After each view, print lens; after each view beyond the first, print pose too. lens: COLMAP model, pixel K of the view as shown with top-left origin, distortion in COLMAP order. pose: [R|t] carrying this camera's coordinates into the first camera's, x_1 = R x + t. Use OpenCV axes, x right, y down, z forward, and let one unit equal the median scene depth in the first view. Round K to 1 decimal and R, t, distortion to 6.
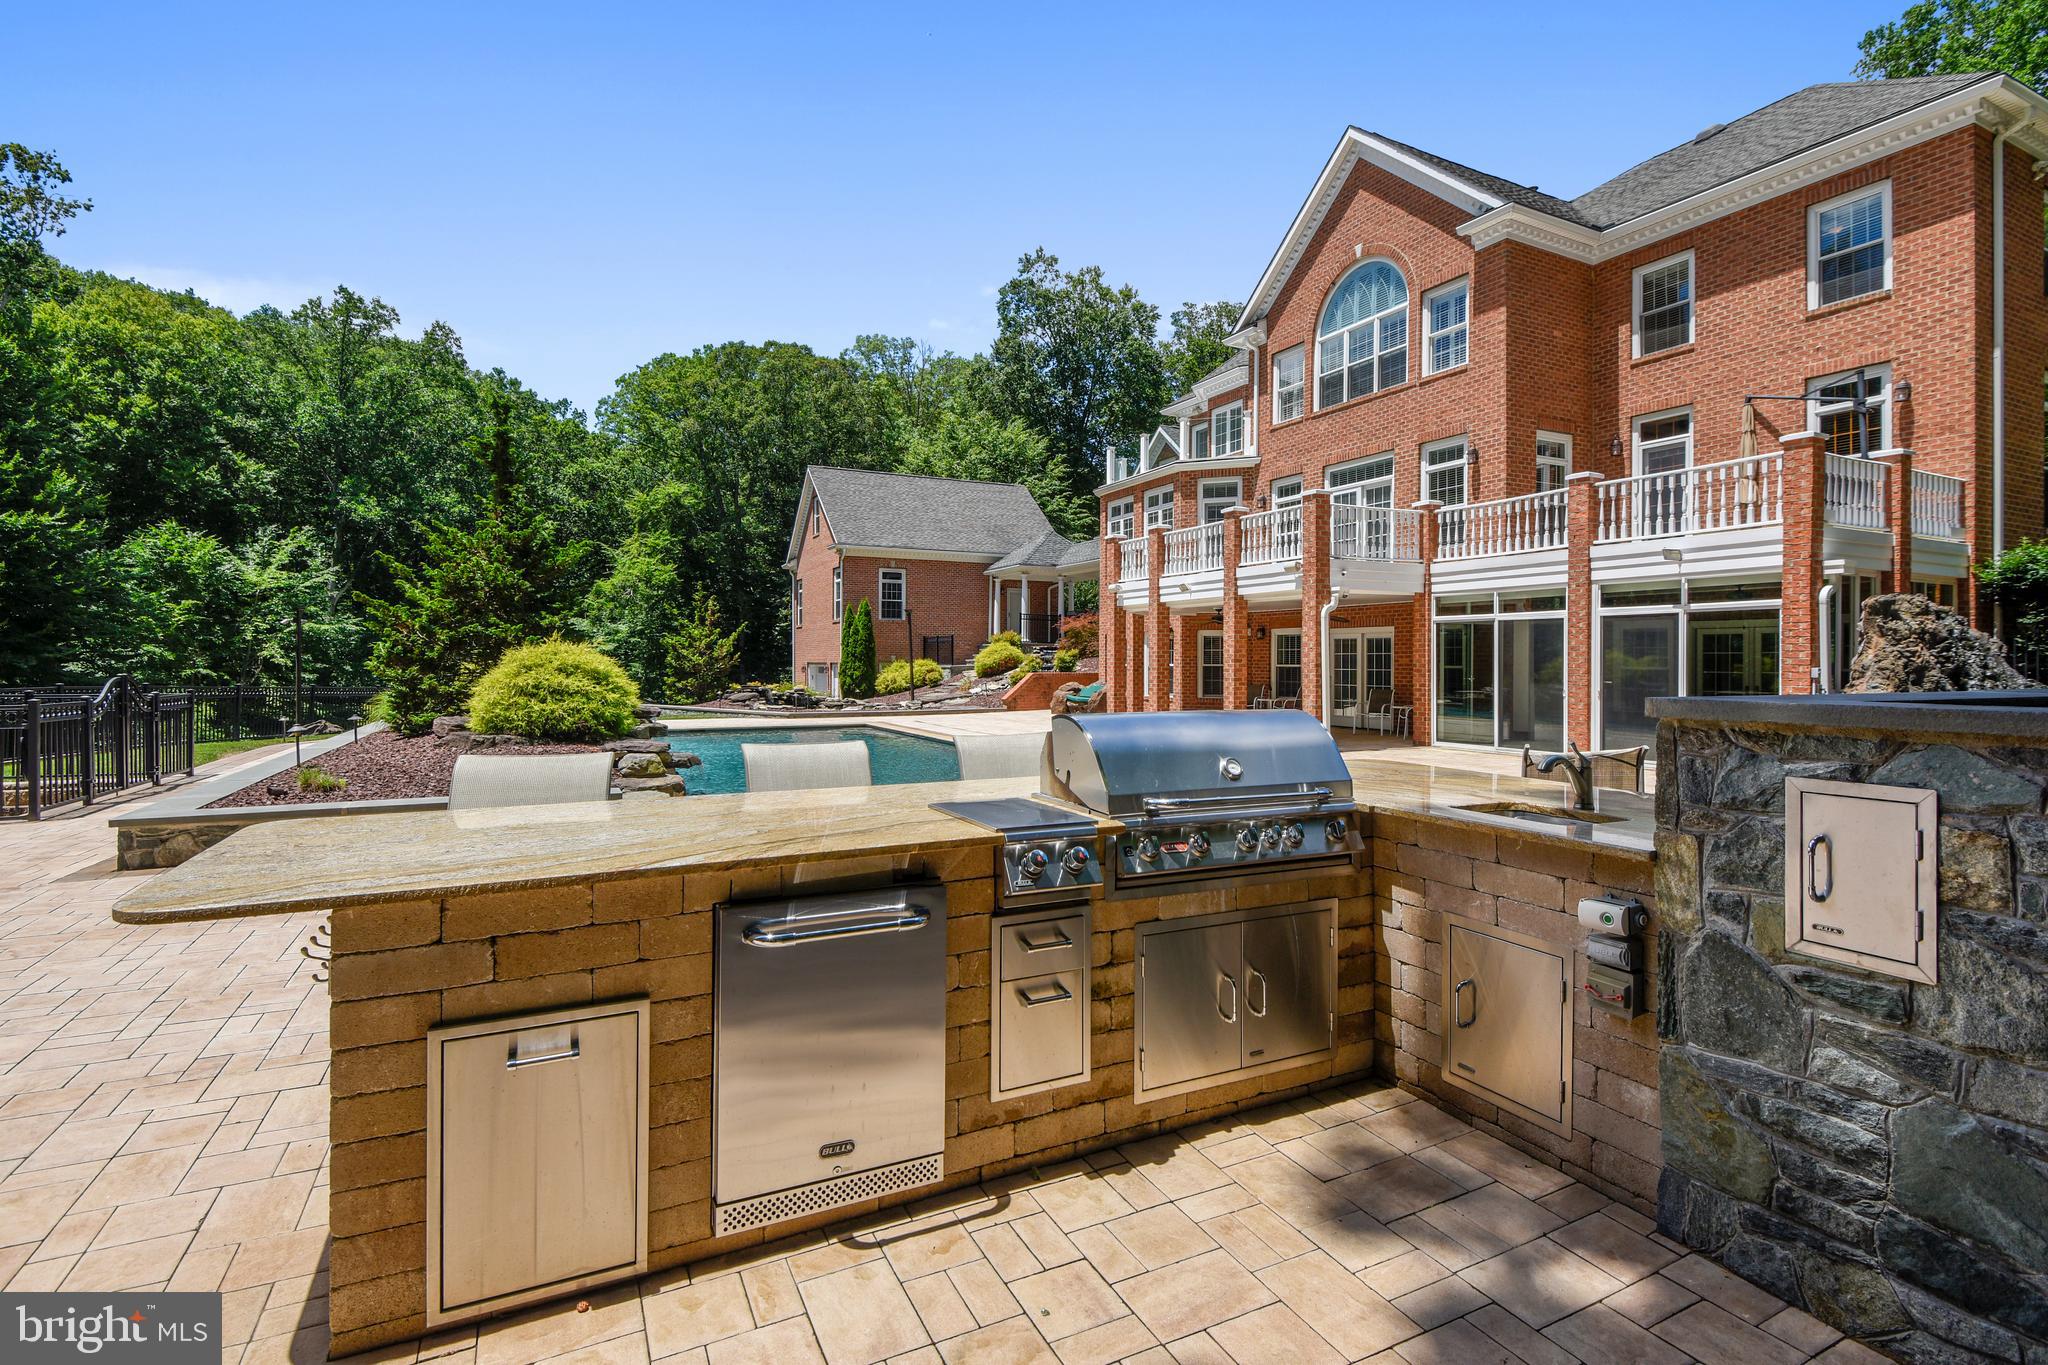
lens RADIAL K [[979.2, 0, 1025.2], [0, 979.2, 663.7], [0, 0, 1]] dist [0.028538, -0.023850]
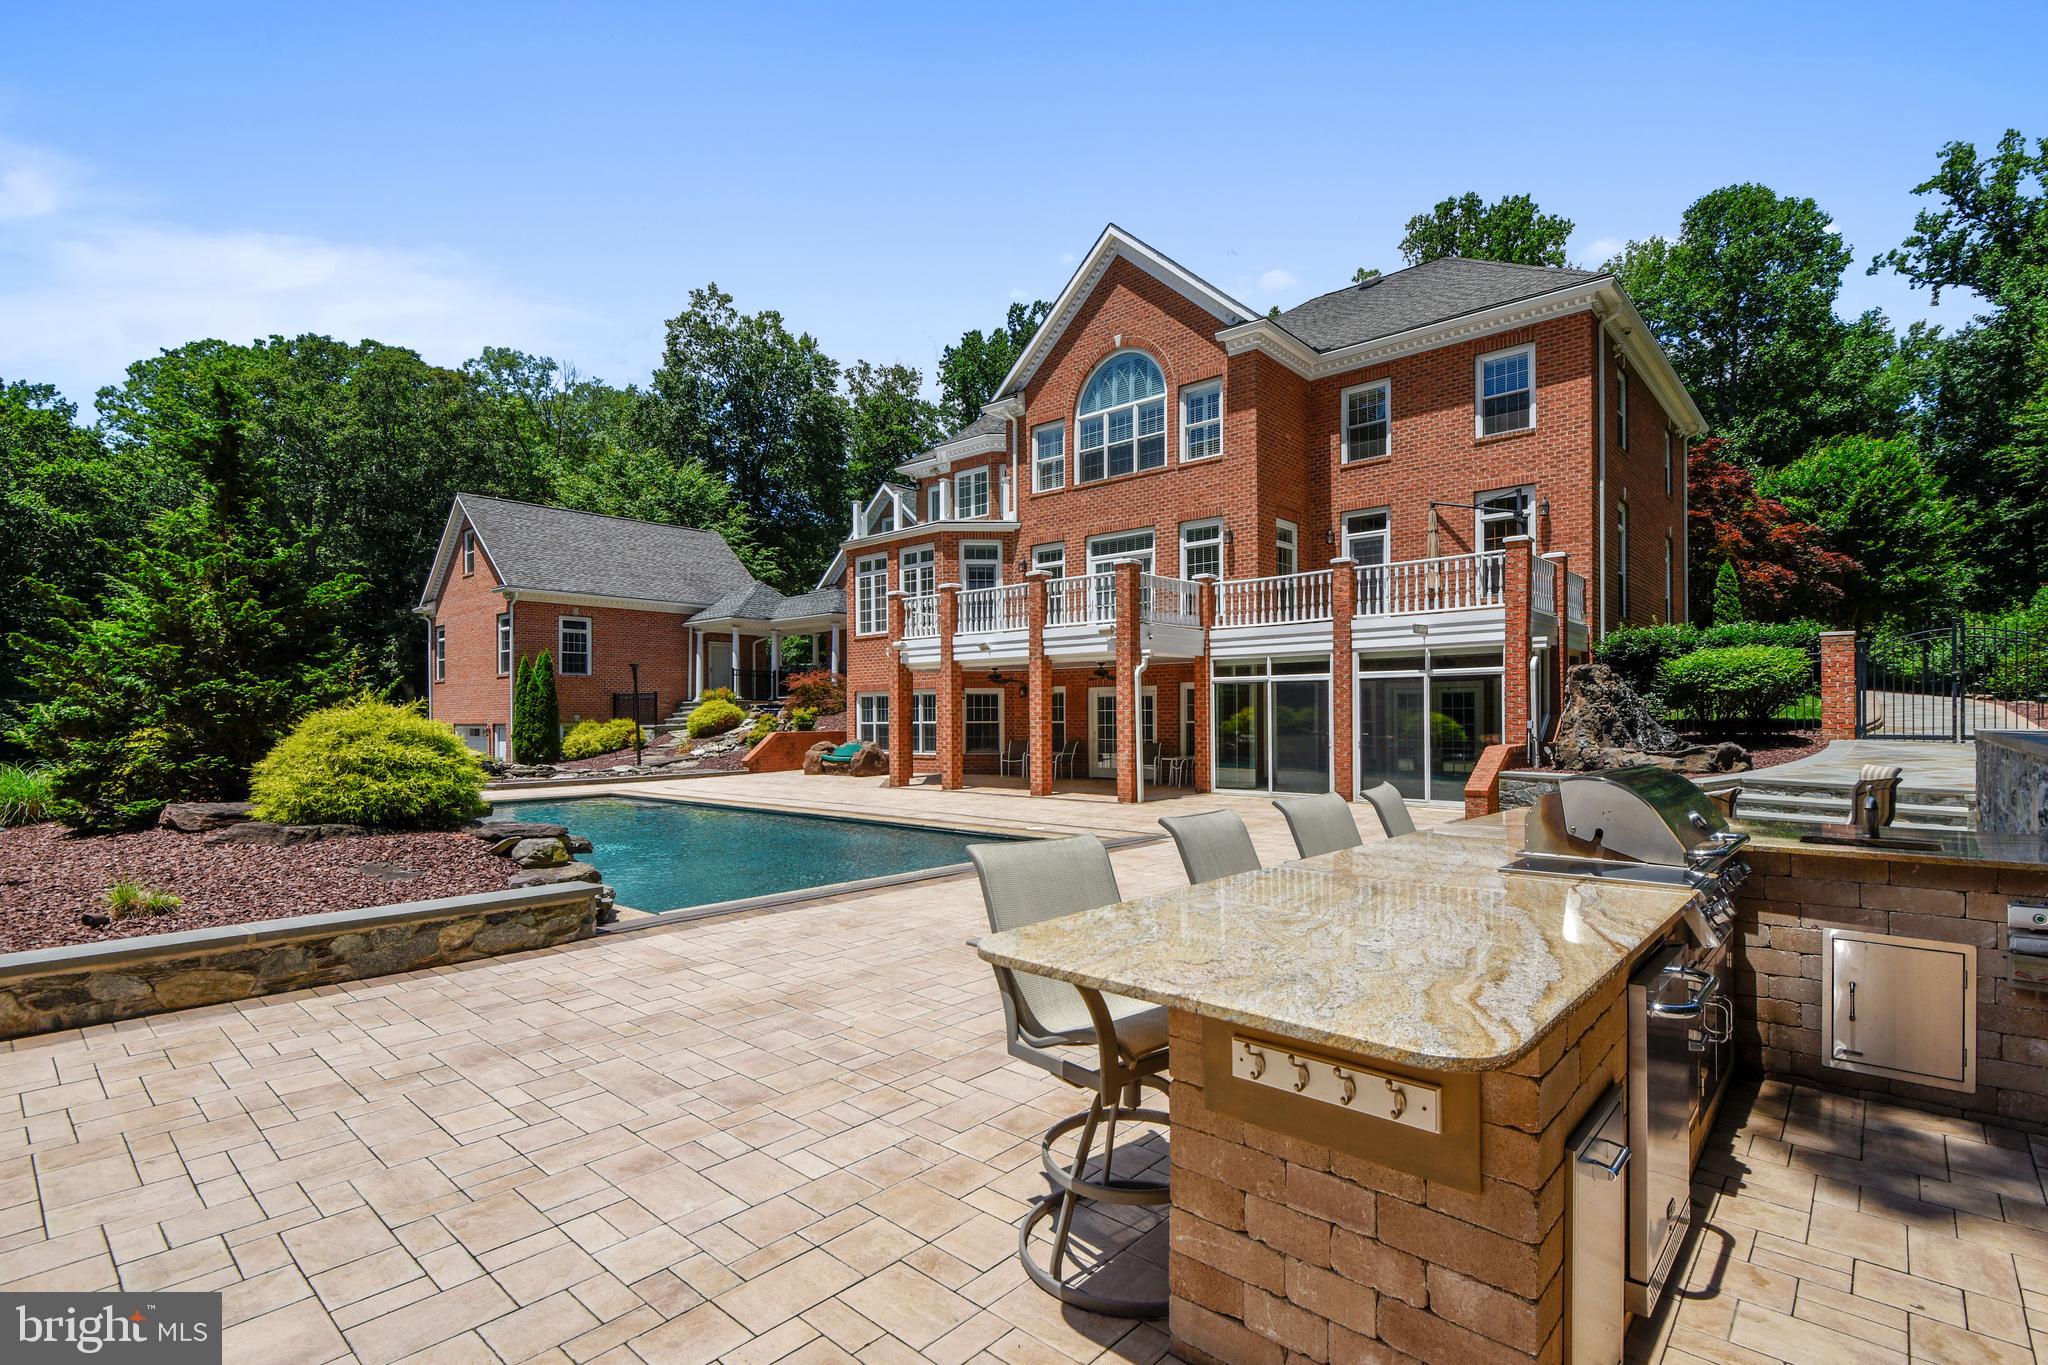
lens RADIAL K [[971.0, 0, 1043.4], [0, 971.0, 710.7], [0, 0, 1]] dist [0.036674, -0.027535]
pose [[0.926266, -0.005427, 0.376830, -0.153707], [0.008905, 0.999932, -0.007488, -0.002985], [-0.376764, 0.010292, 0.926252, 0.038501]]
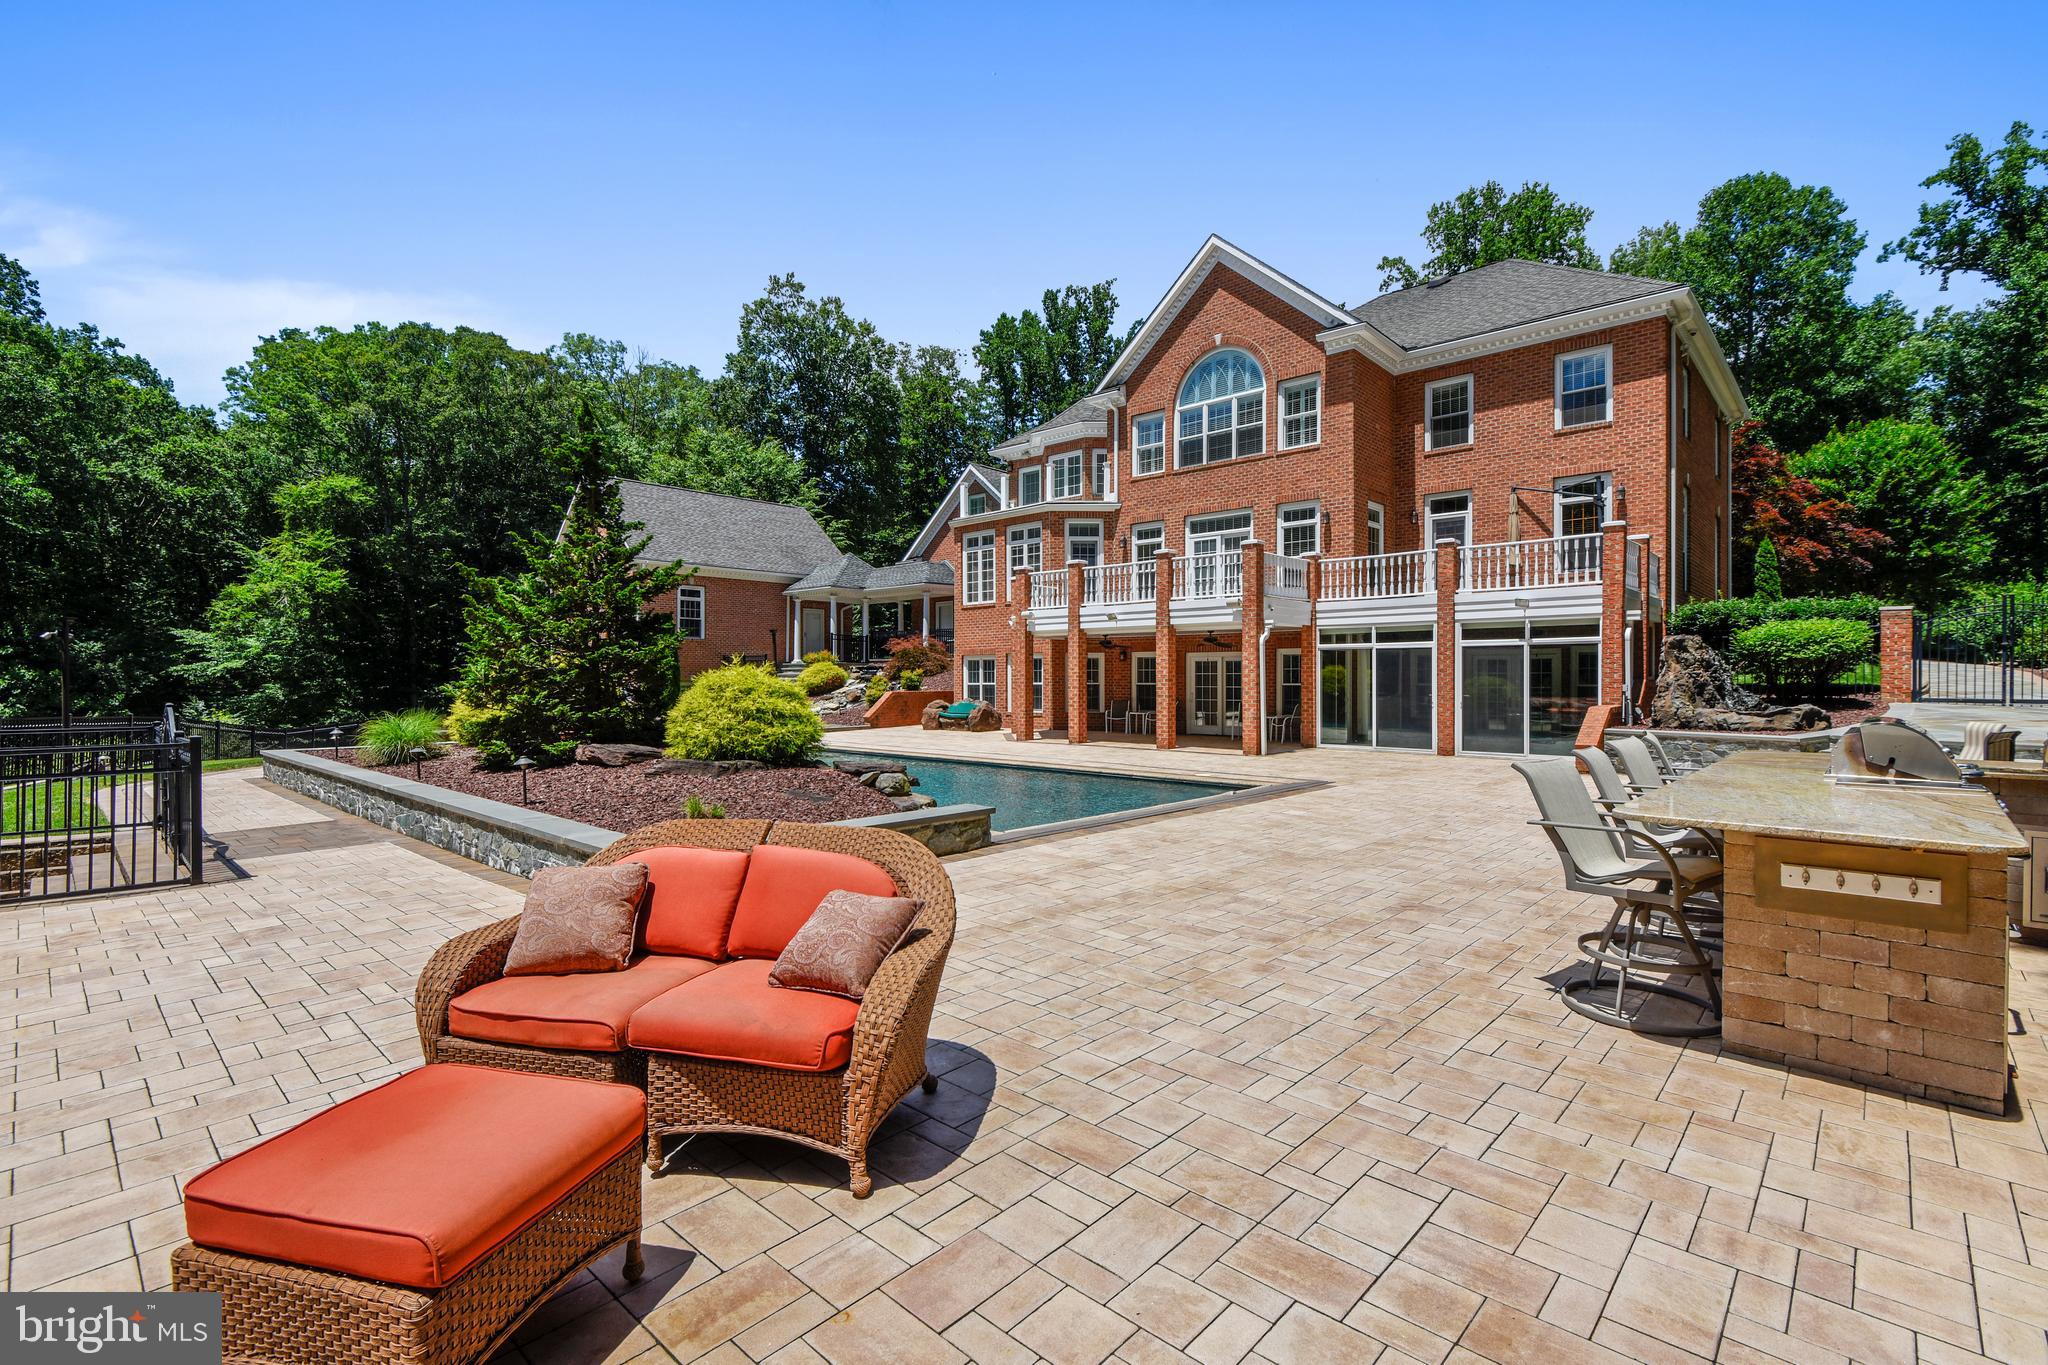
lens RADIAL K [[934.4, 0, 1032.2], [0, 934.4, 677.4], [0, 0, 1]] dist [0.034274, -0.024077]
pose [[0.933922, -0.002843, 0.357466, -0.299887], [0.004143, 0.999987, -0.002872, -0.003476], [-0.357453, 0.004163, 0.933922, 0.010958]]
